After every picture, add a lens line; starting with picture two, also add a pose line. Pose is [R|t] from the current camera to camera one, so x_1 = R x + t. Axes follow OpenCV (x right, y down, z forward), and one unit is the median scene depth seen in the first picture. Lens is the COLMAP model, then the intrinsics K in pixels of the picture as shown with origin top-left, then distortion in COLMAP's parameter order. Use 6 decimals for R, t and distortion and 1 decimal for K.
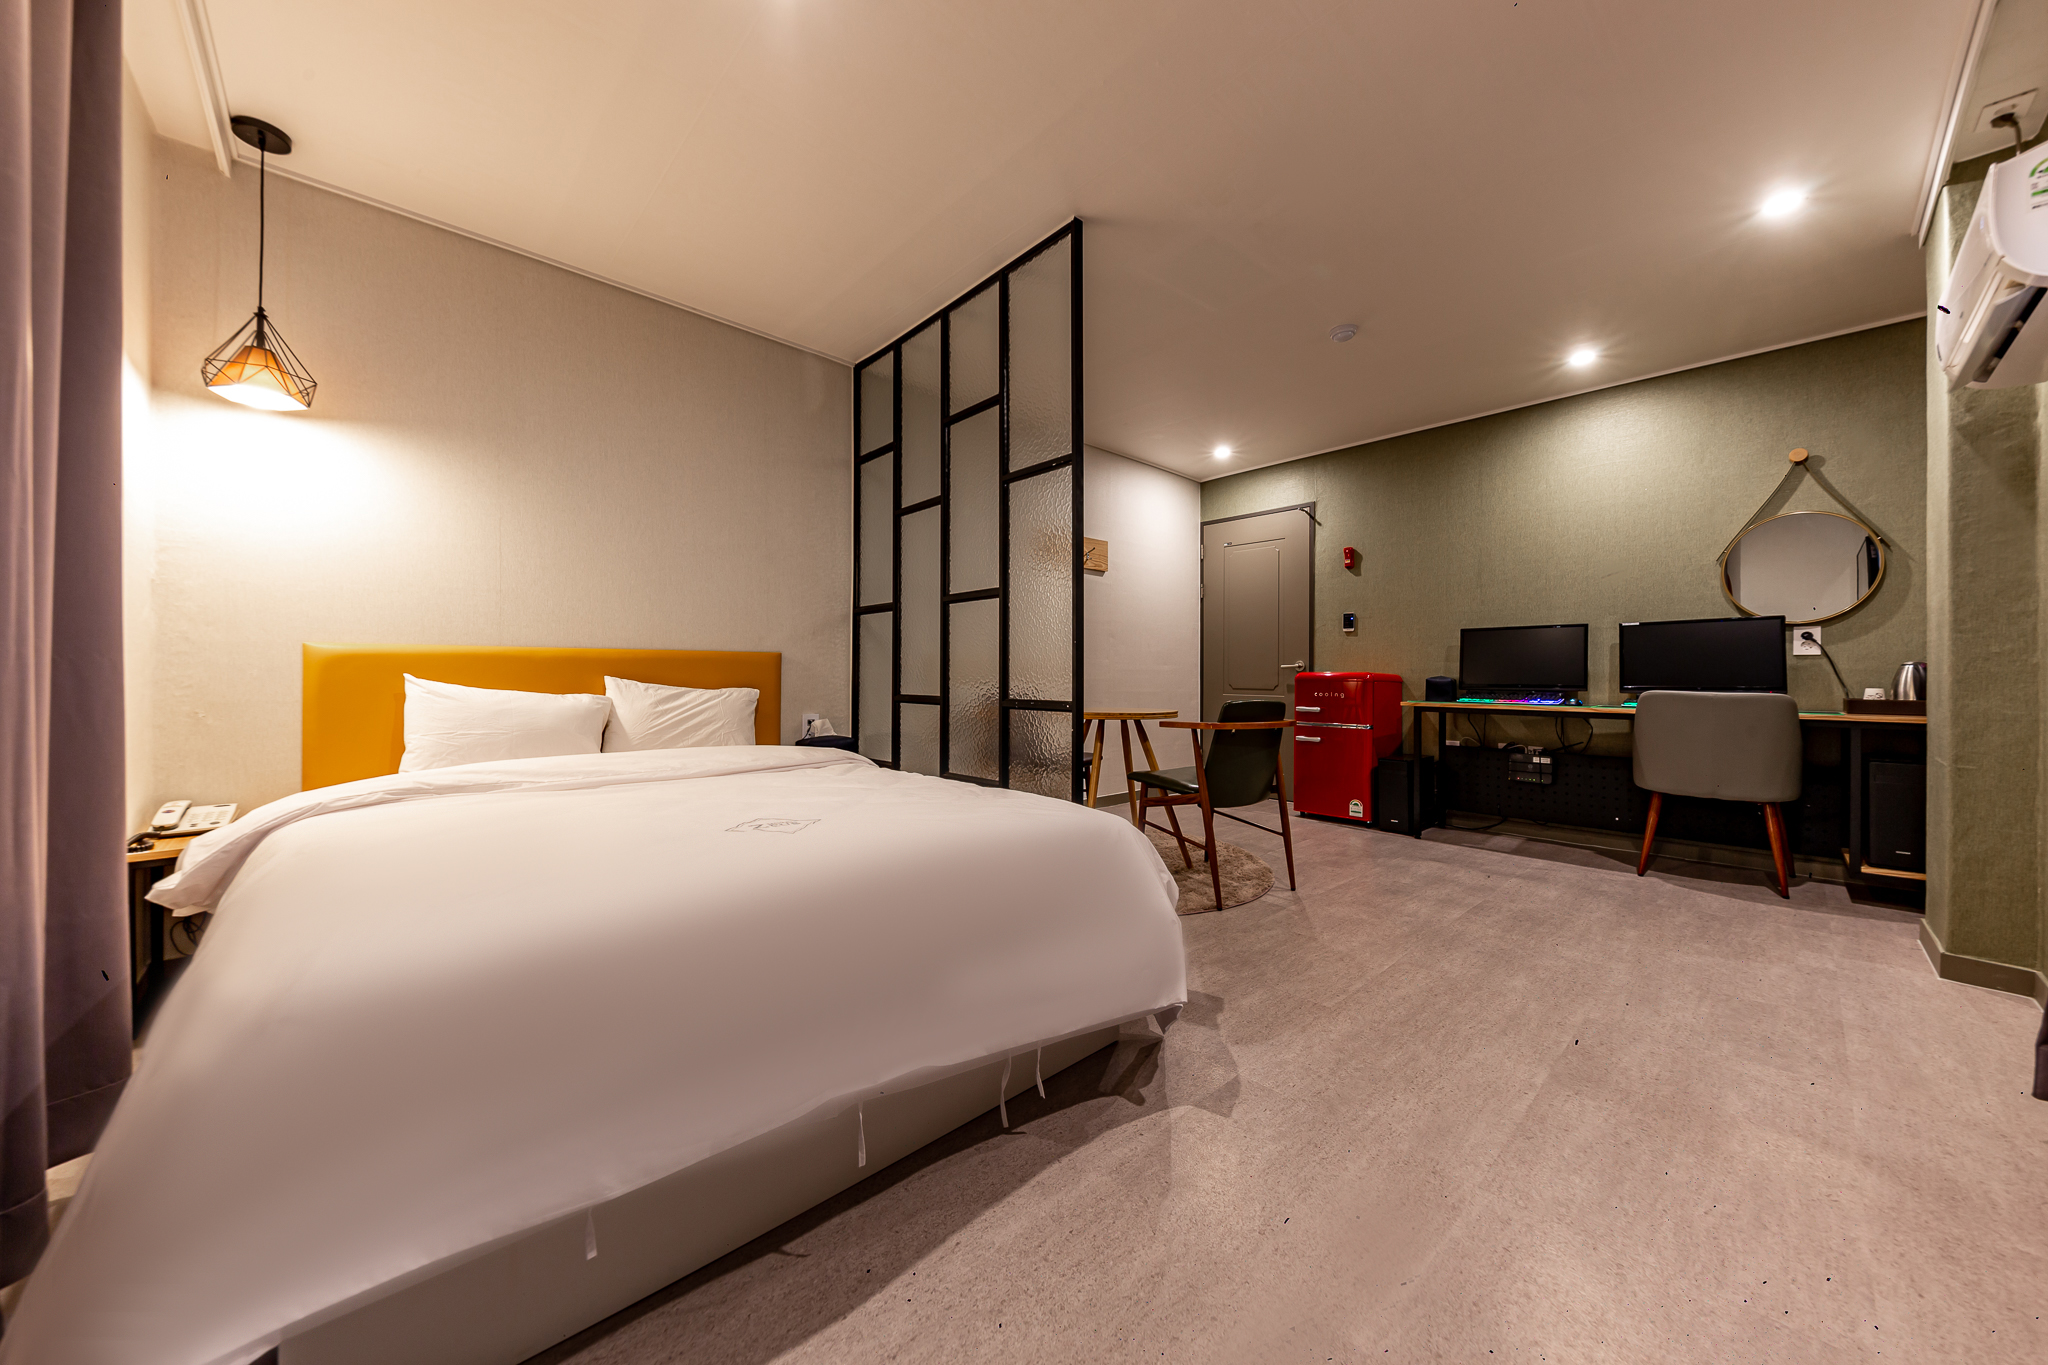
lens RADIAL K [[704.0, 0, 1020.7], [0, 704.0, 677.2], [0, 0, 1]] dist [0.016725, -0.000396]
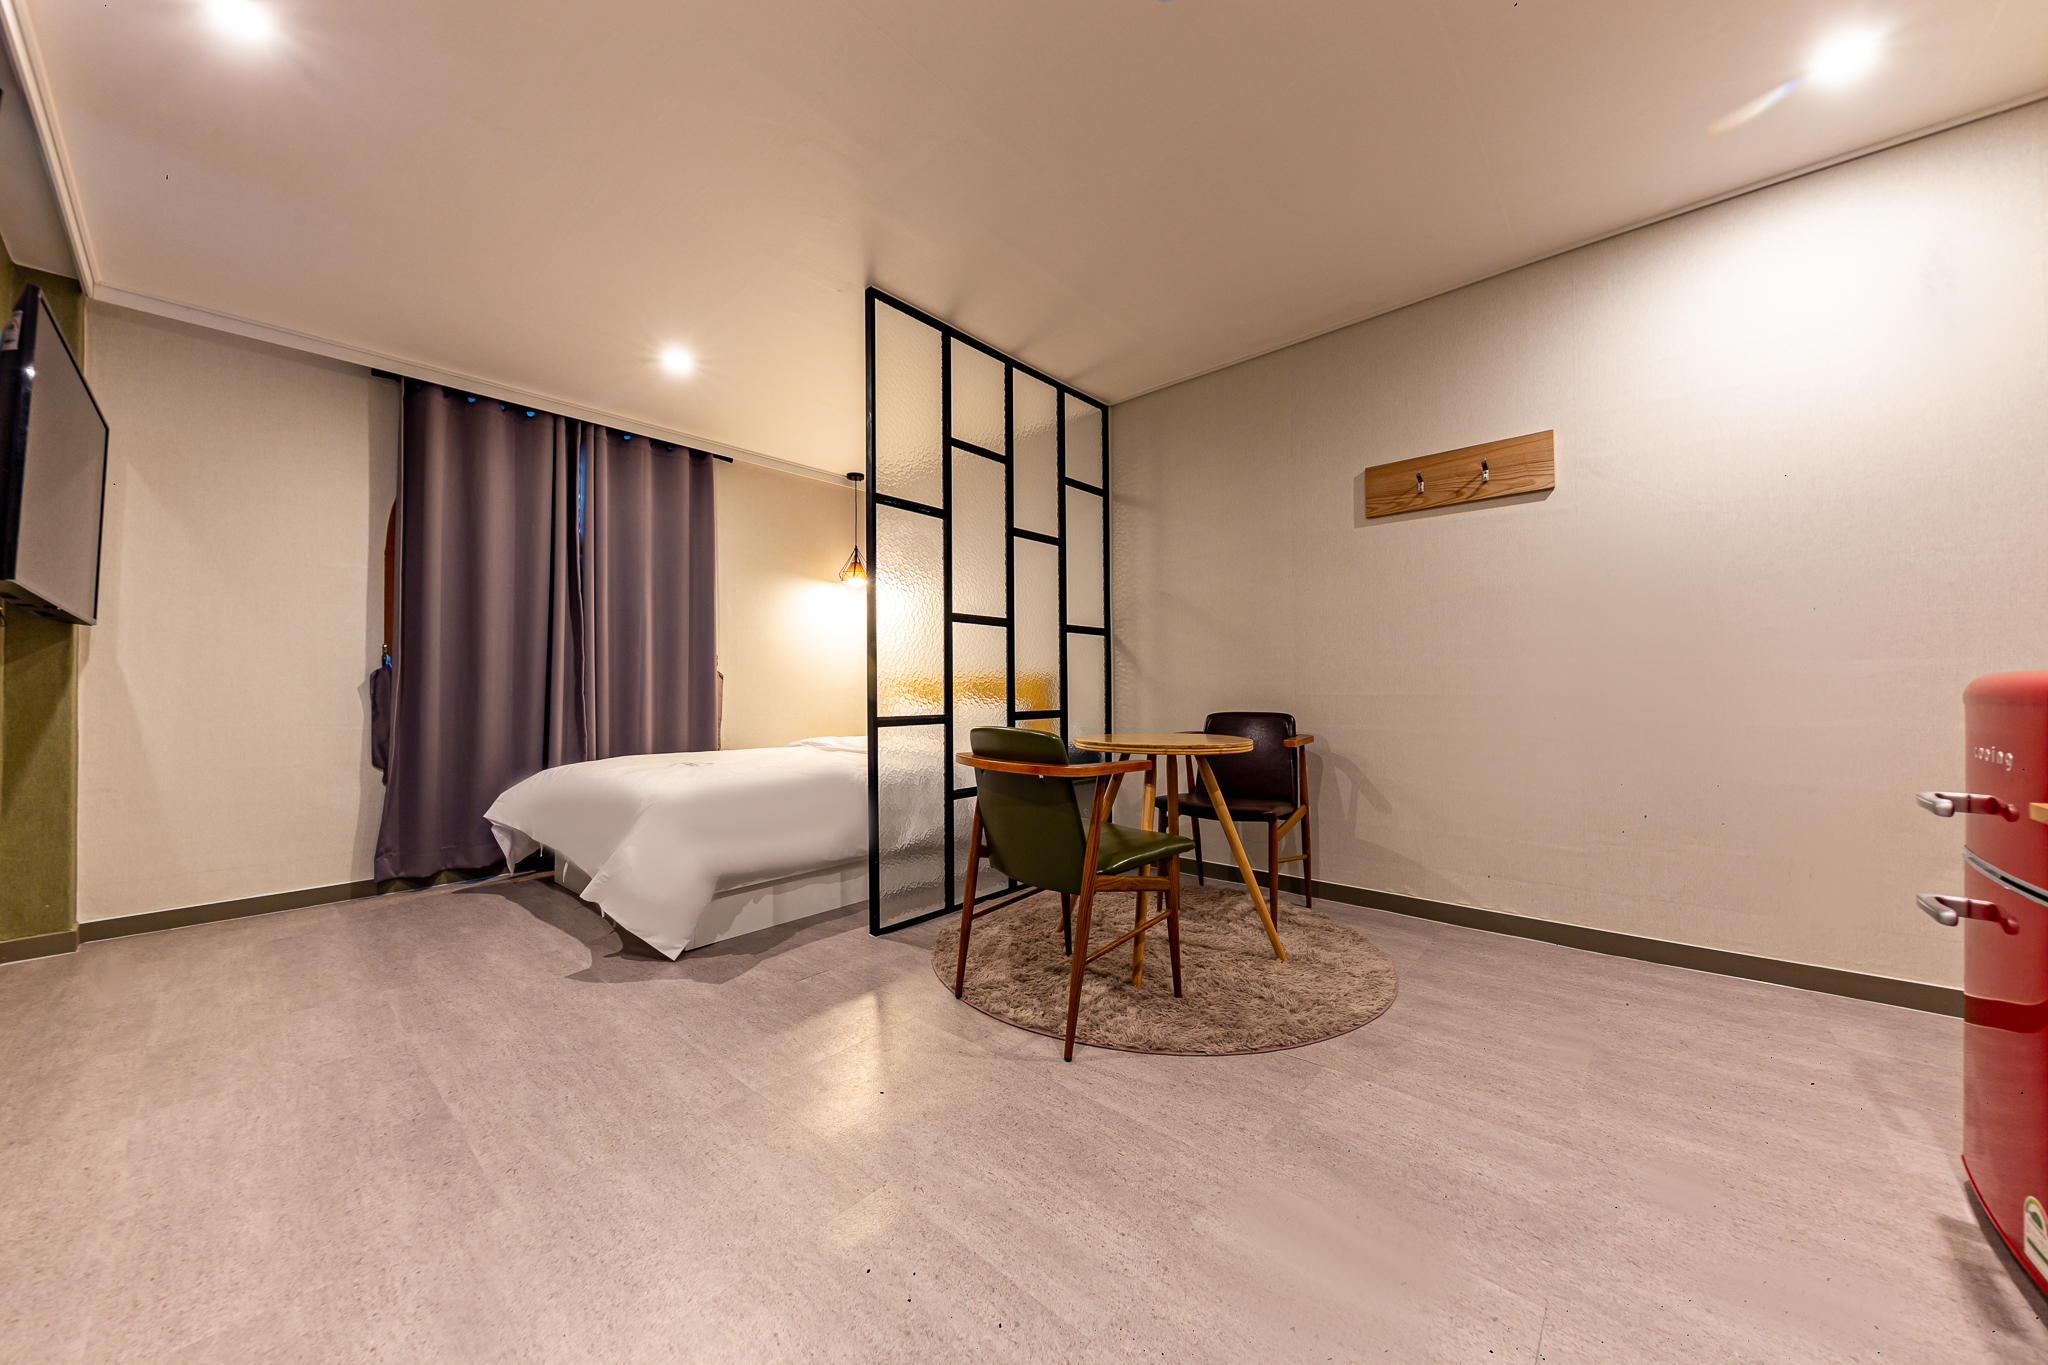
lens RADIAL K [[704.0, 0, 1020.7], [0, 704.0, 677.2], [0, 0, 1]] dist [0.016725, -0.000396]
pose [[0.106812, -0.019562, -0.994087, 1.688975], [0.006580, 0.999798, -0.018967, -0.008370], [0.994258, -0.004515, 0.106919, 1.566842]]
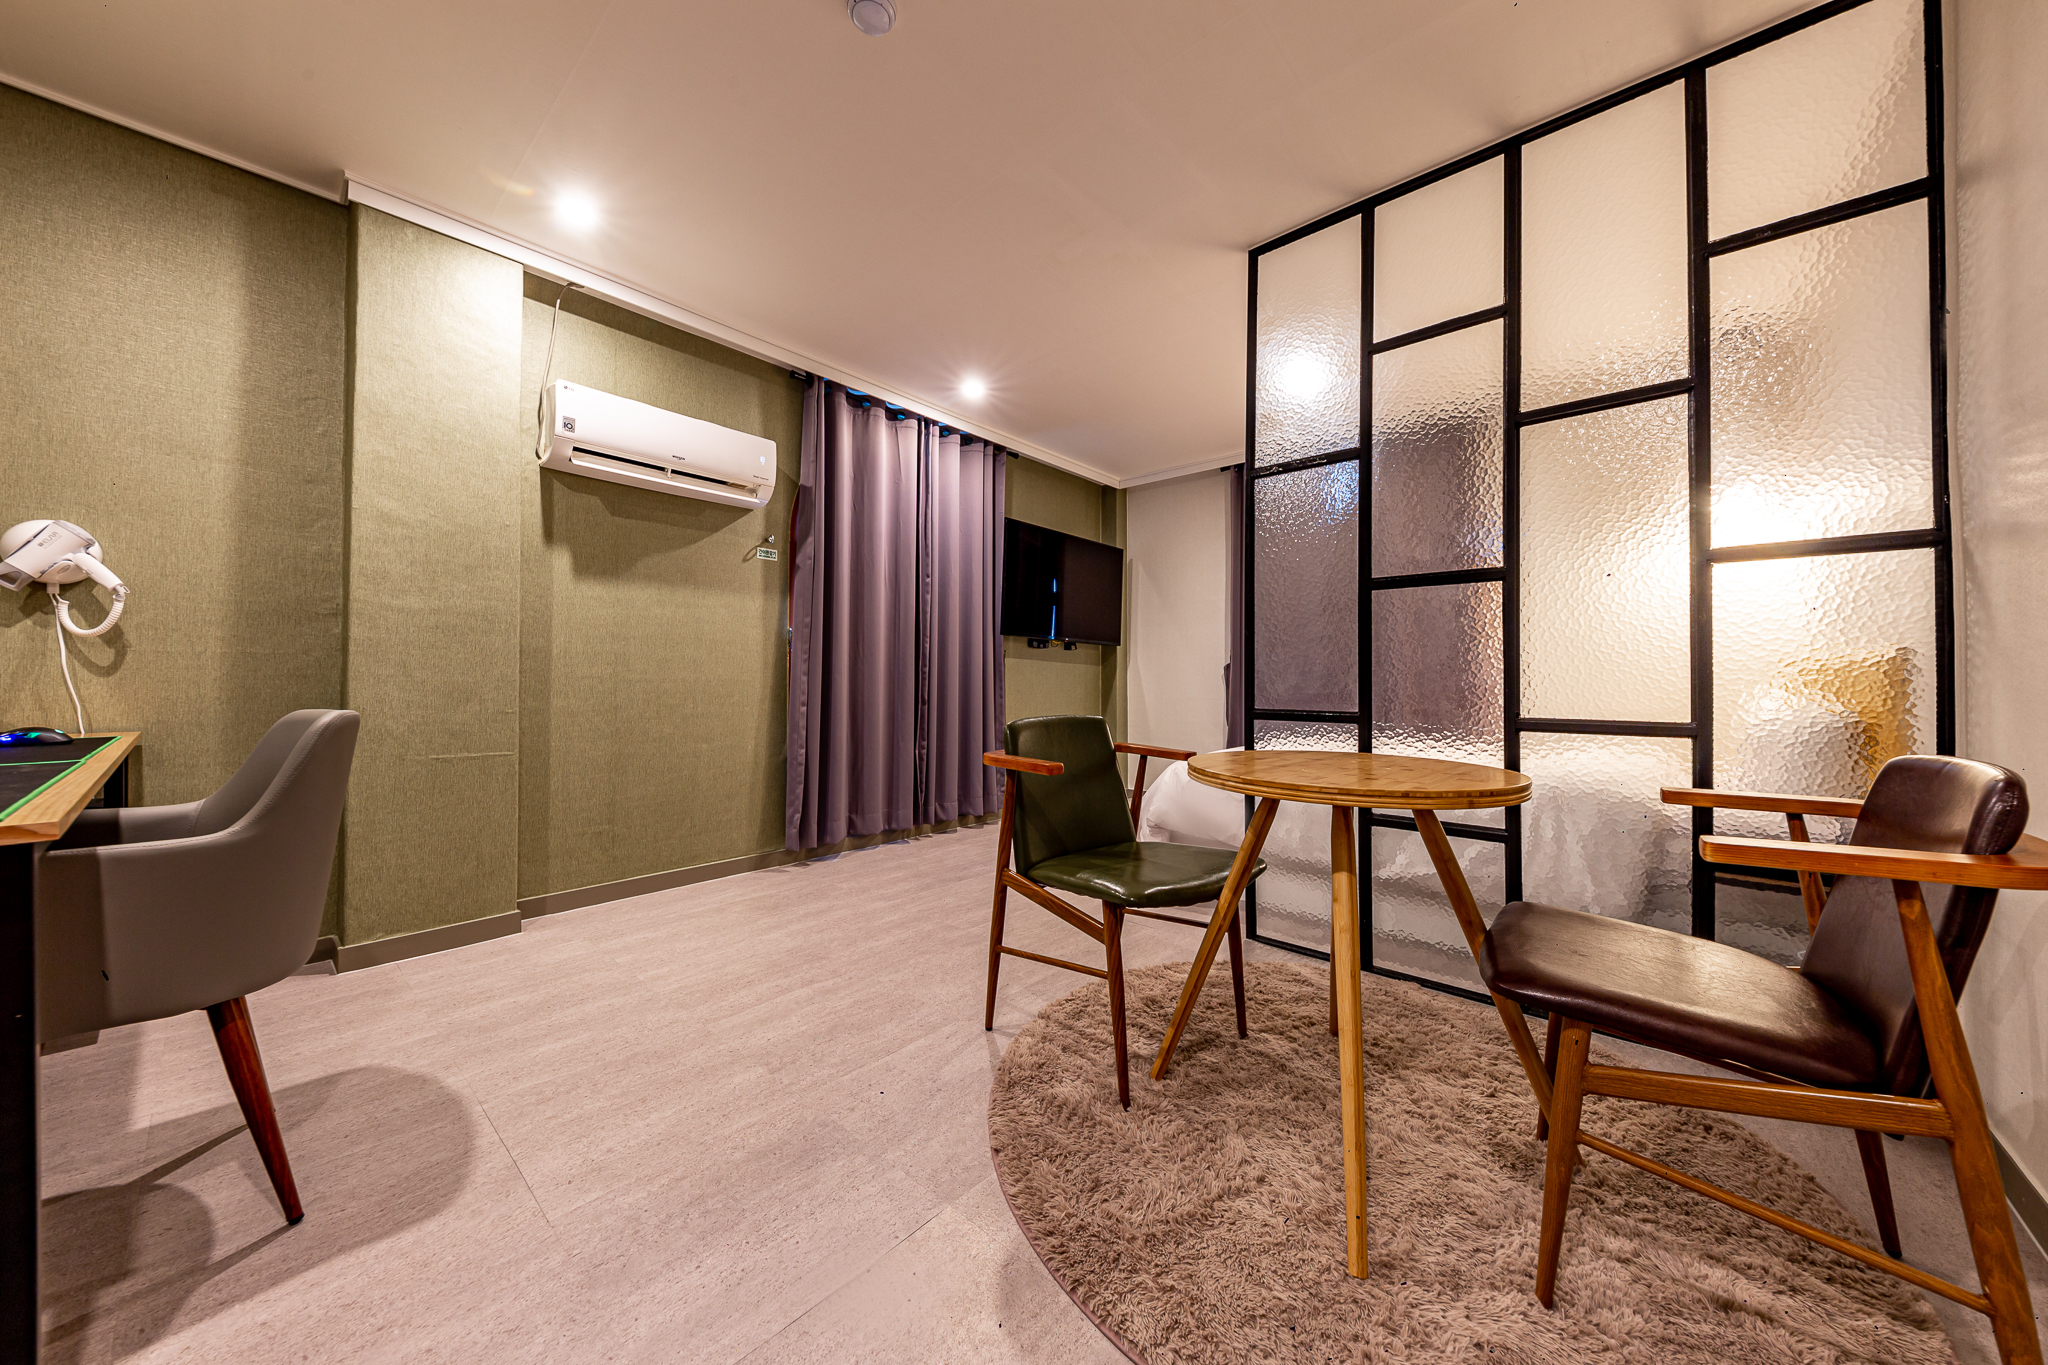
lens RADIAL K [[704.0, 0, 1020.7], [0, 704.0, 677.2], [0, 0, 1]] dist [0.016725, -0.000396]
pose [[-0.994585, -0.006535, -0.103716, 0.738867], [-0.005818, 0.999957, -0.007219, 0.000215], [0.103759, -0.006576, -0.994581, 2.812983]]
